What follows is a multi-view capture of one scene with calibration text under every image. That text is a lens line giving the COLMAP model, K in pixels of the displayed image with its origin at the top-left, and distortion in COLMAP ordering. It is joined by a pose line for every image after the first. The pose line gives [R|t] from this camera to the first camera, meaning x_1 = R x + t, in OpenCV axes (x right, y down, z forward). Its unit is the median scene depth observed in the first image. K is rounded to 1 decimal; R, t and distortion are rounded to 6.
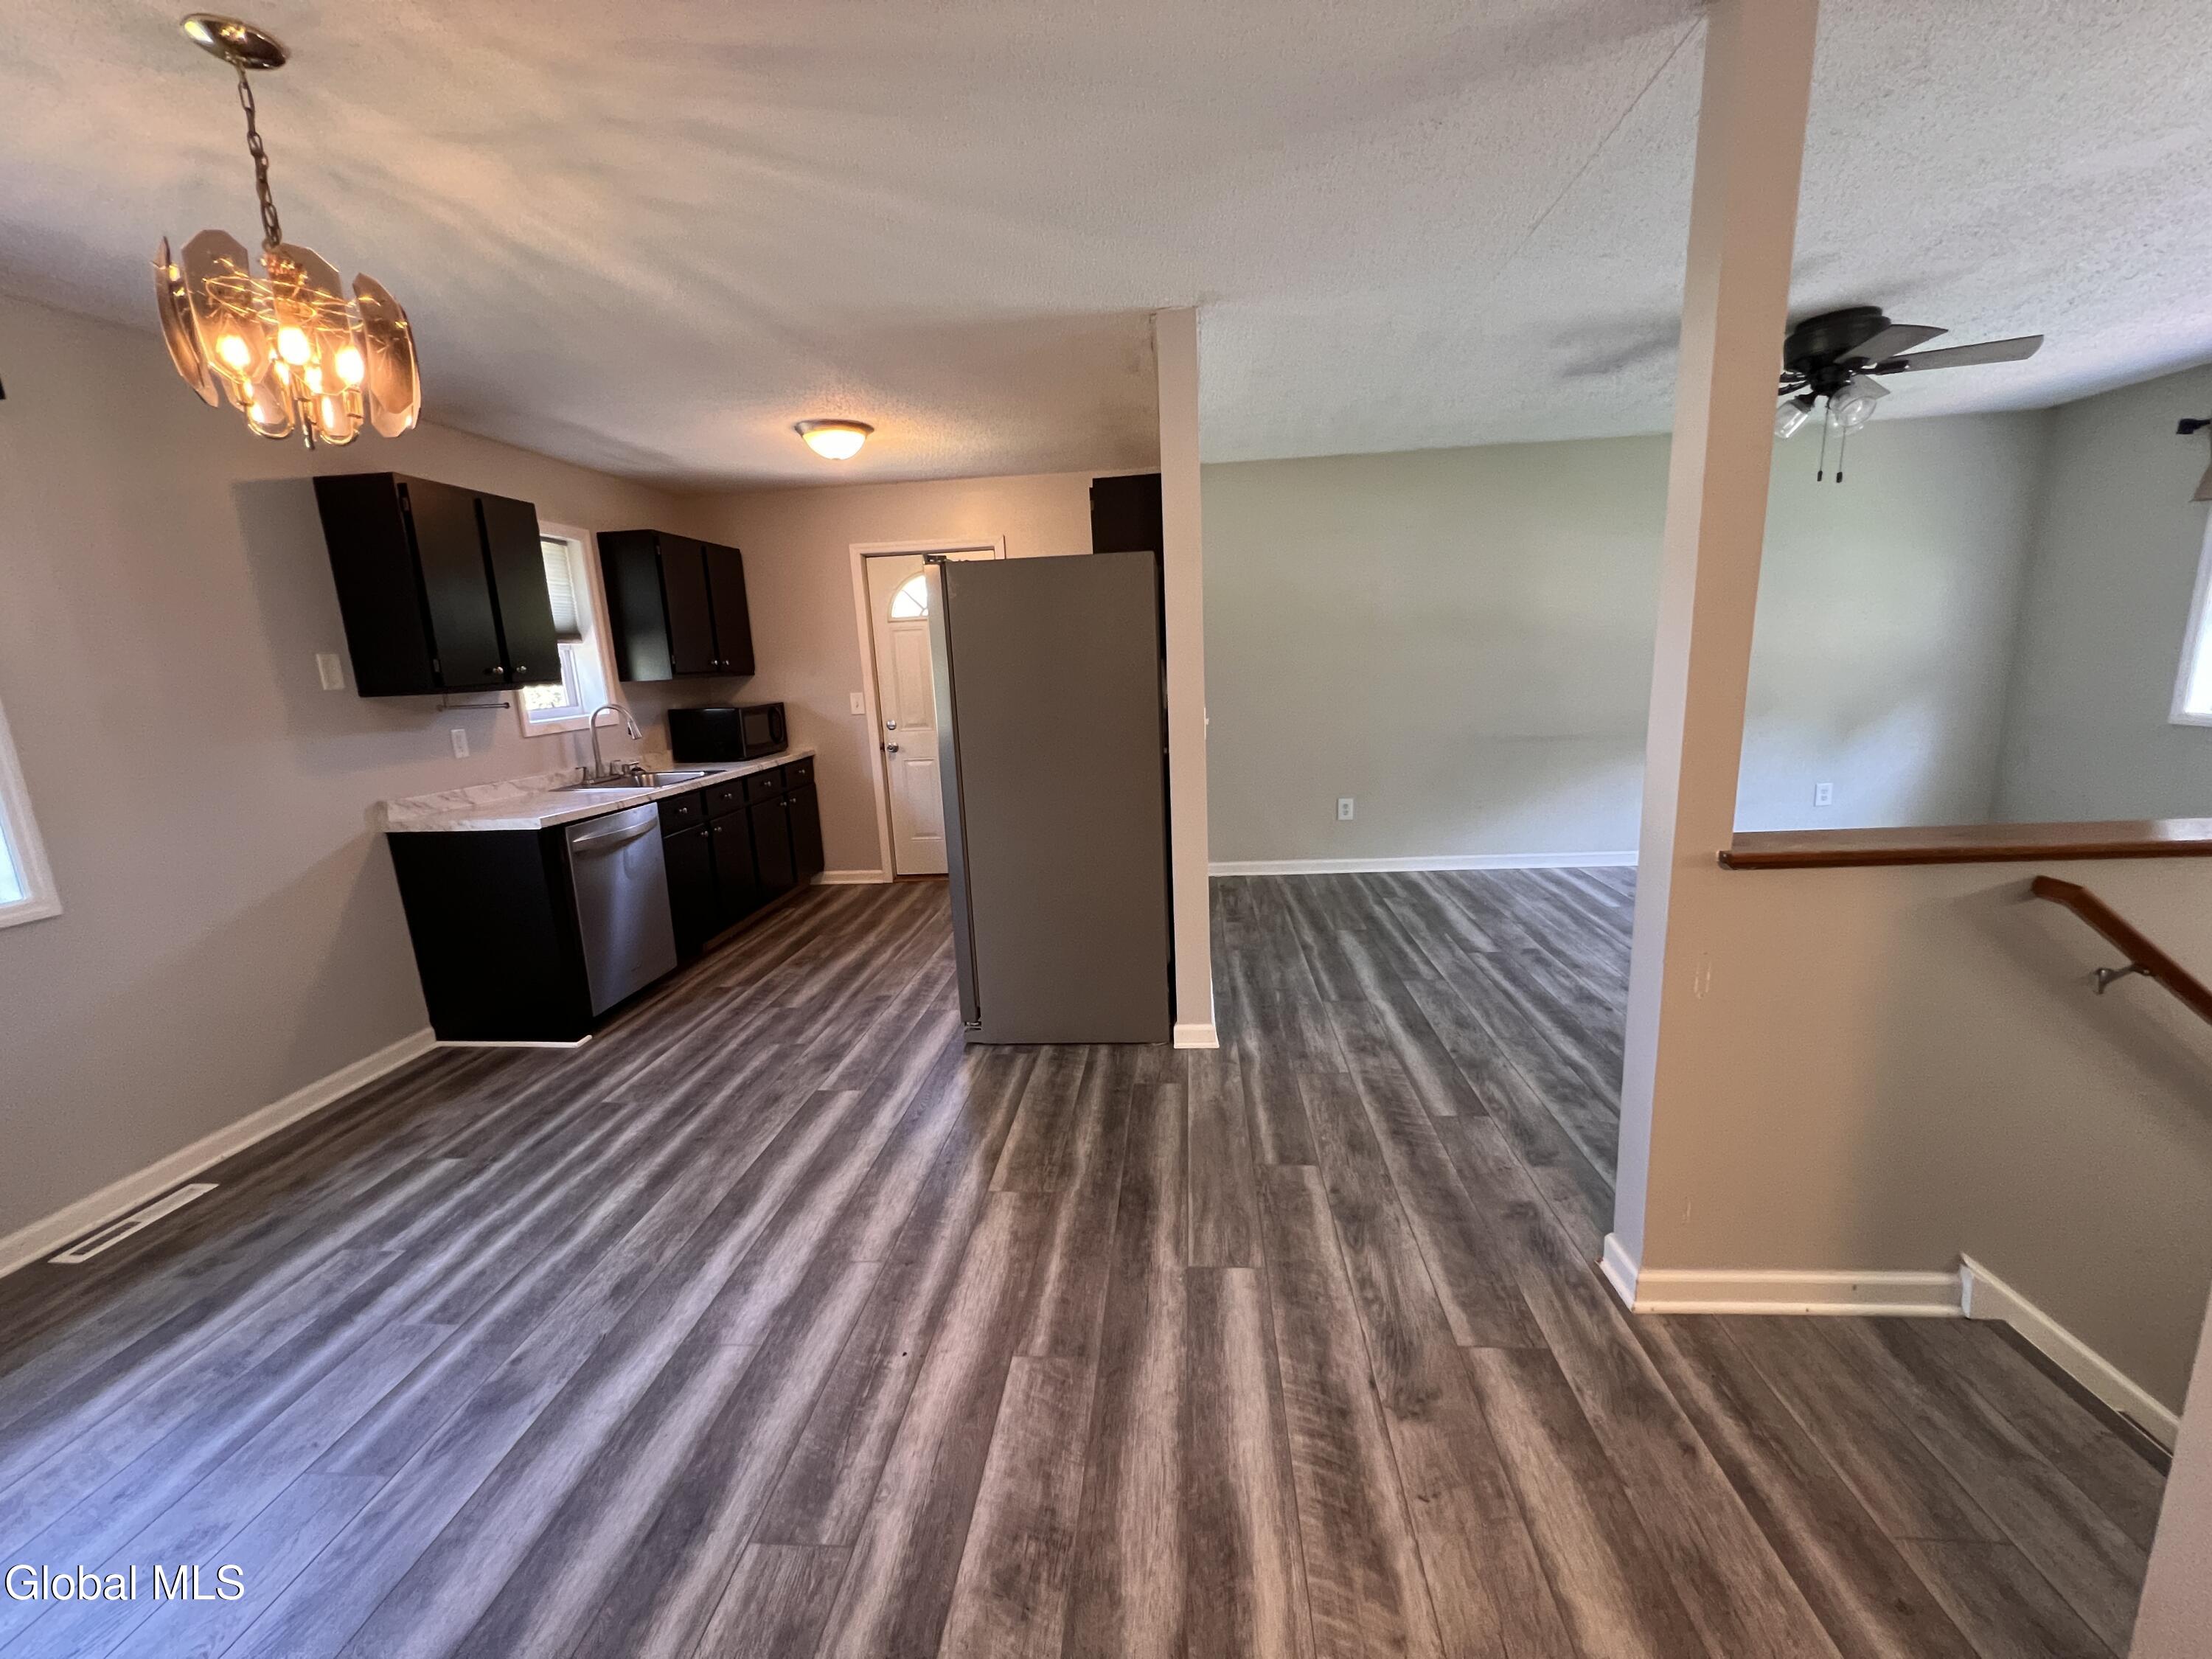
lens RADIAL K [[882.8, 0, 1107.1], [0, 882.8, 832.6], [0, 0, 1]] dist [0.000042, 0.000194]
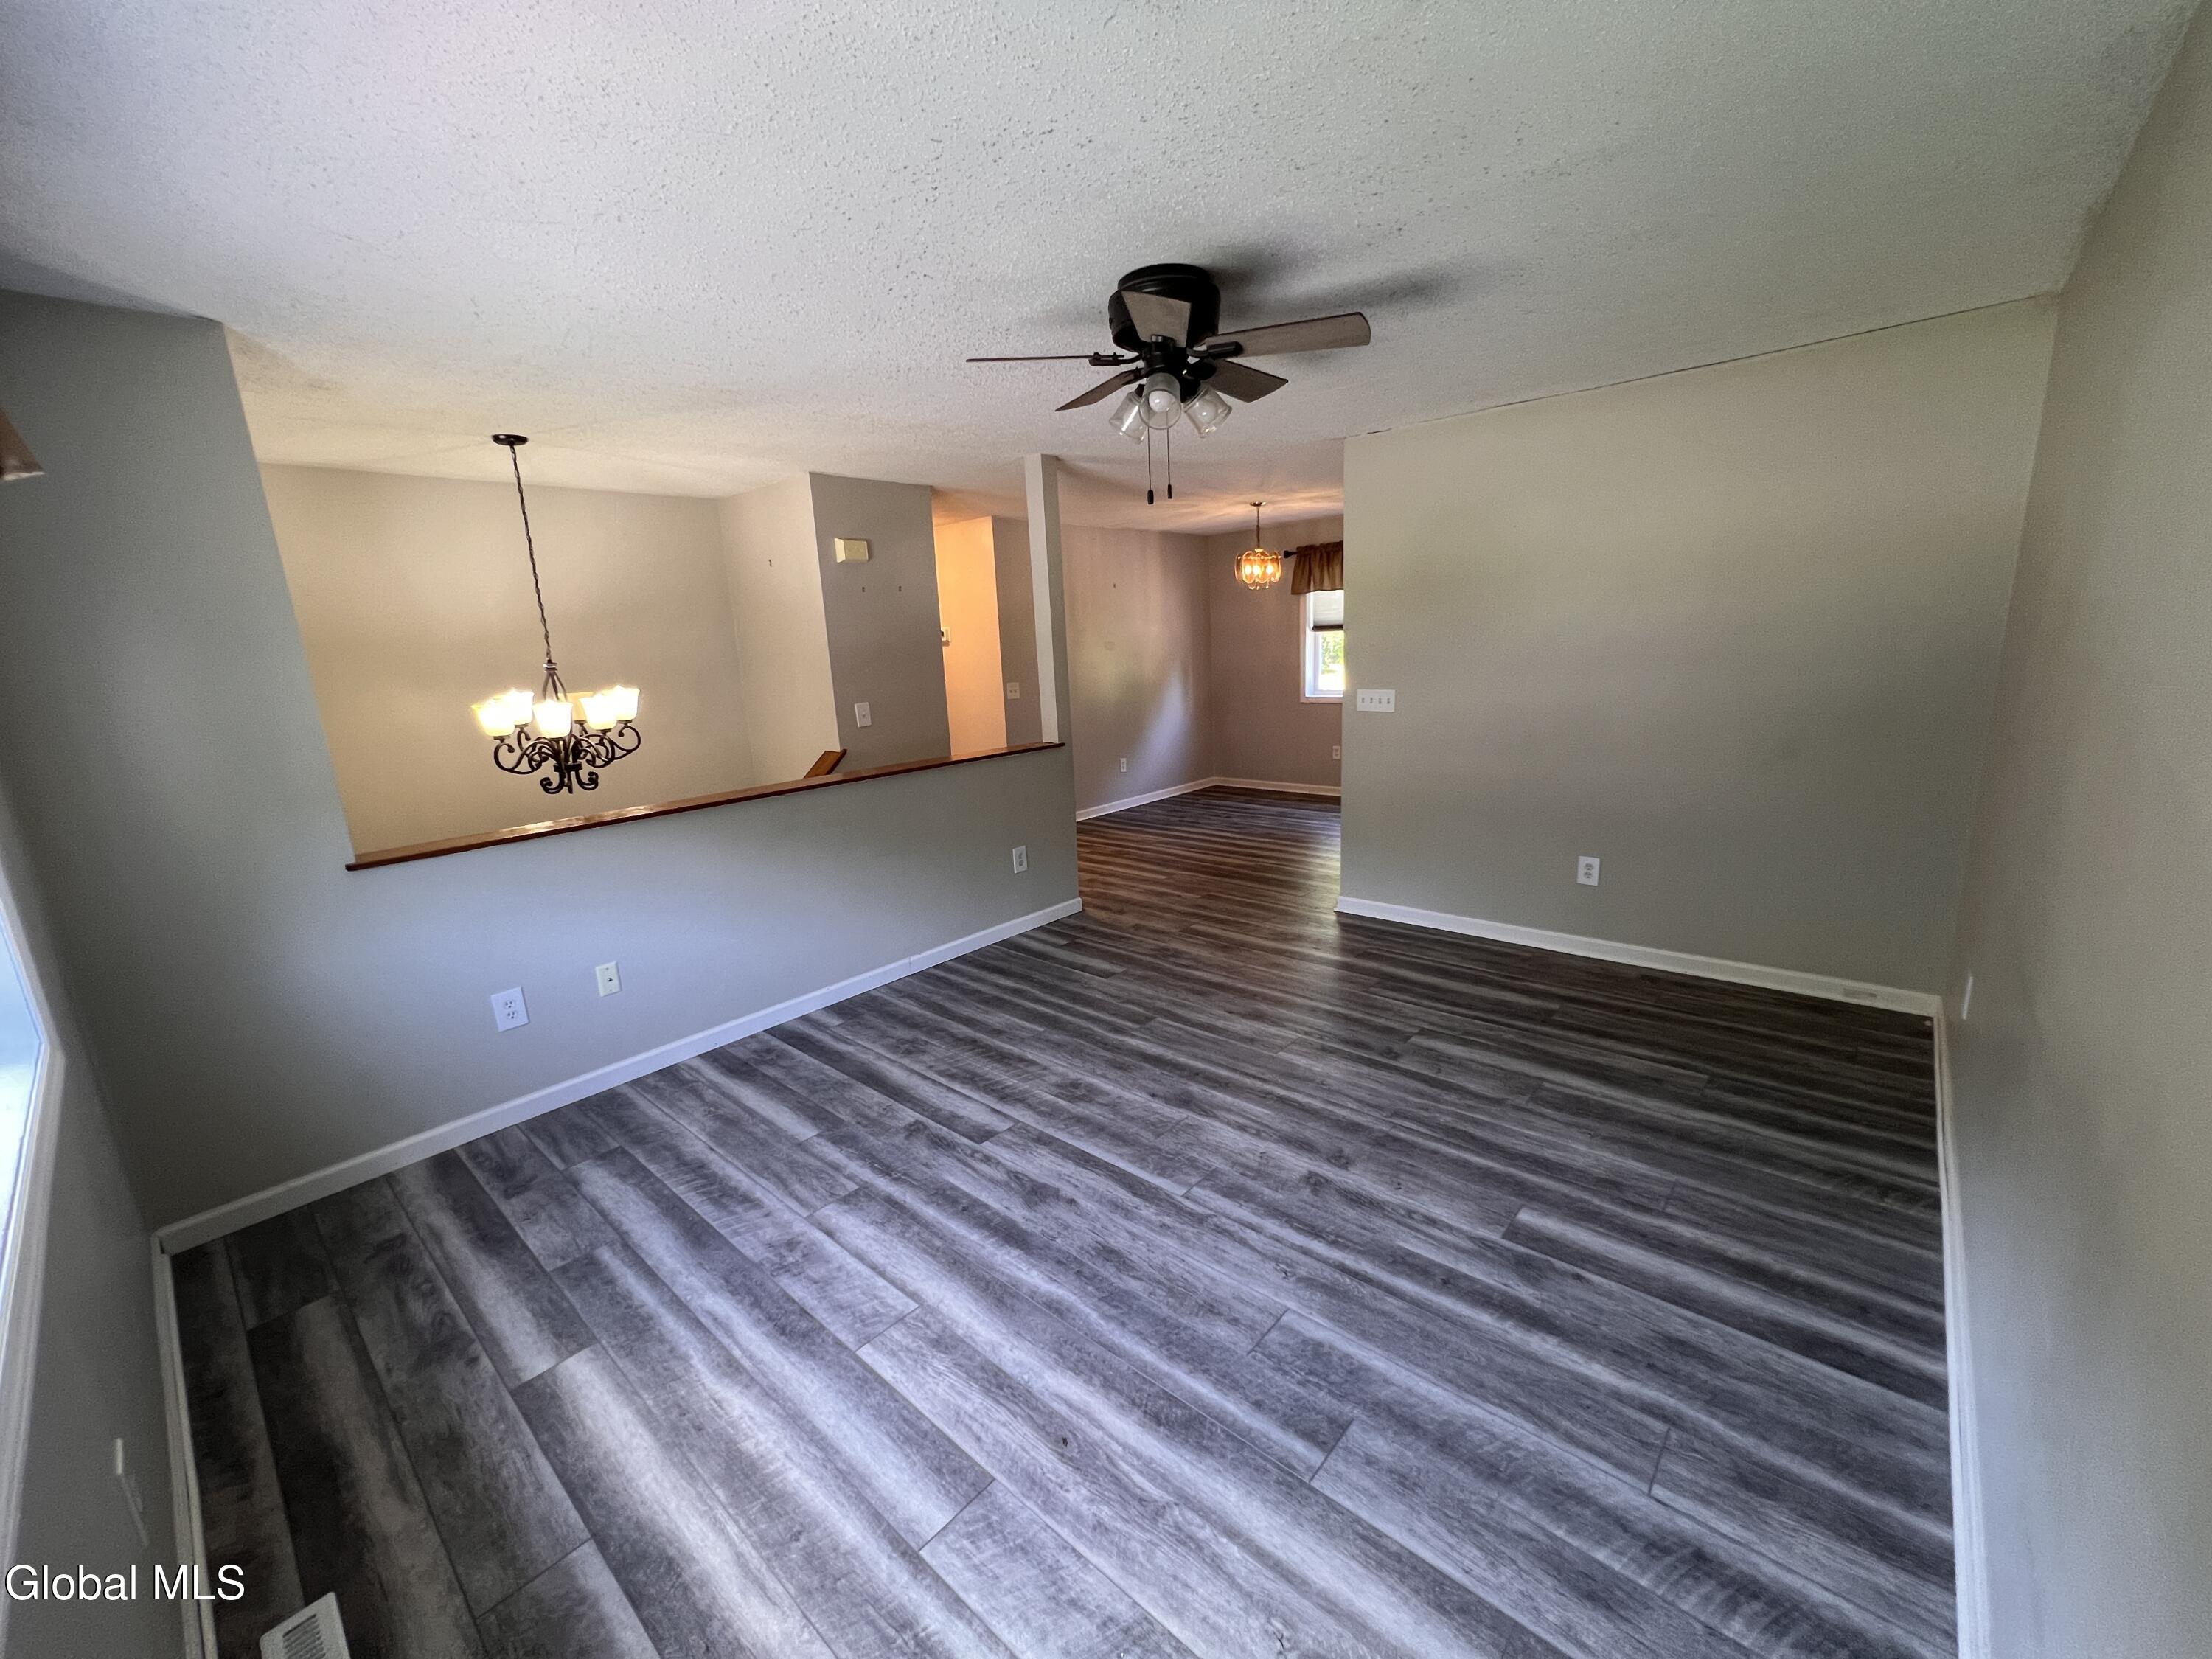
lens RADIAL K [[882.8, 0, 1107.1], [0, 882.8, 832.6], [0, 0, 1]] dist [0.000042, 0.000194]
pose [[-0.587618, 0.252317, -0.768792, 1.372105], [-0.085139, 0.925581, 0.368850, -0.377380], [0.804647, 0.282197, -0.522406, 1.315978]]
